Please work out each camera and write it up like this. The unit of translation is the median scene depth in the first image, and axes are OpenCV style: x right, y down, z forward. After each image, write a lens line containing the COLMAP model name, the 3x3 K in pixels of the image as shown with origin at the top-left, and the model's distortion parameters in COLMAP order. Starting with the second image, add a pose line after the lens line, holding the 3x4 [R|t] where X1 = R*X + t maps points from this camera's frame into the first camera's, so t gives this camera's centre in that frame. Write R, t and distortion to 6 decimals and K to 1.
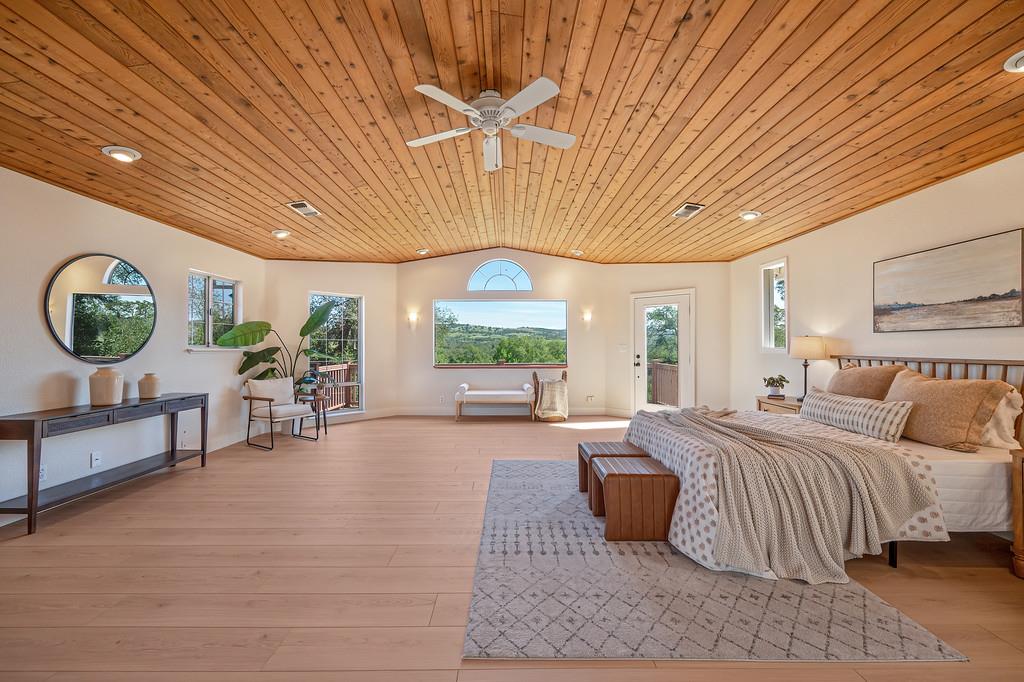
lens RADIAL K [[407.7, 0, 509.0], [0, 407.7, 336.8], [0, 0, 1]] dist [-0.003314, 0.000128]
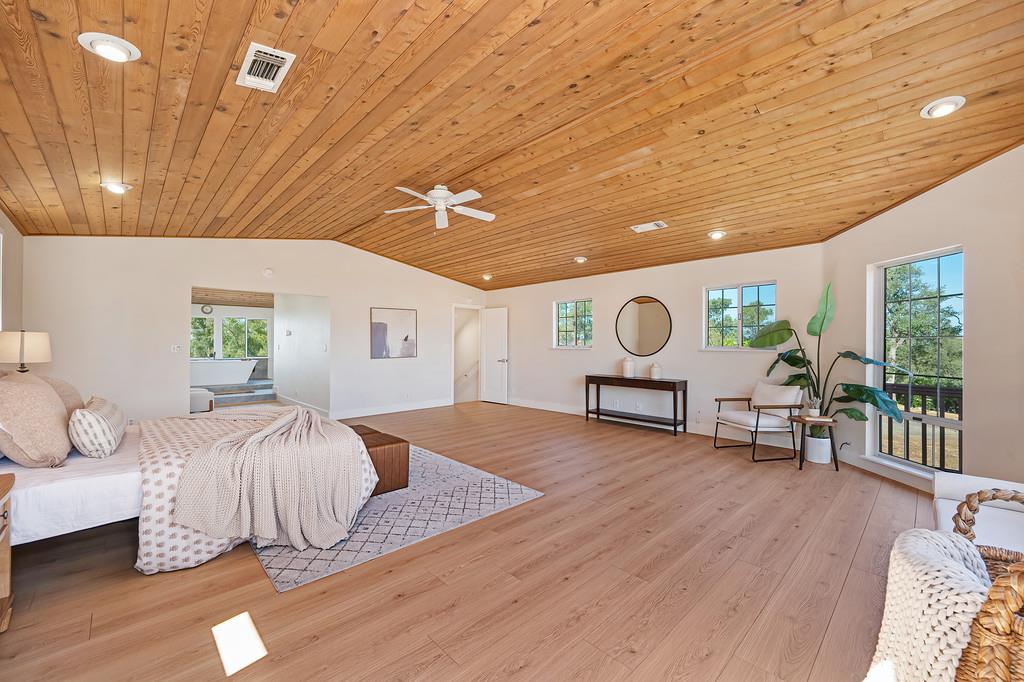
lens RADIAL K [[405.9, 0, 514.4], [0, 405.9, 340.6], [0, 0, 1]] dist [-0.002500, -0.000047]
pose [[-0.722387, -0.007971, -0.691443, 0.667089], [0.011889, 0.999643, -0.023945, 0.038189], [0.691387, -0.025518, -0.722034, 1.959474]]
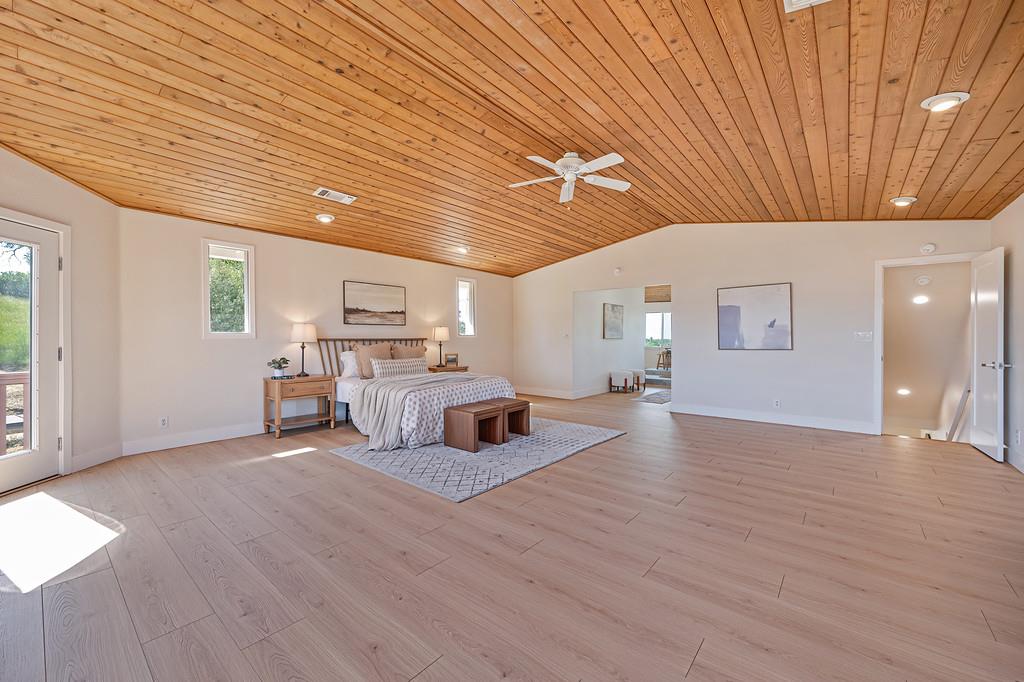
lens RADIAL K [[407.7, 0, 509.0], [0, 407.7, 336.8], [0, 0, 1]] dist [-0.003314, 0.000128]
pose [[-0.760947, -0.000003, 0.648814, -0.676423], [-0.015145, 0.999728, -0.017758, 0.061483], [-0.648637, -0.023339, -0.760740, 1.868879]]
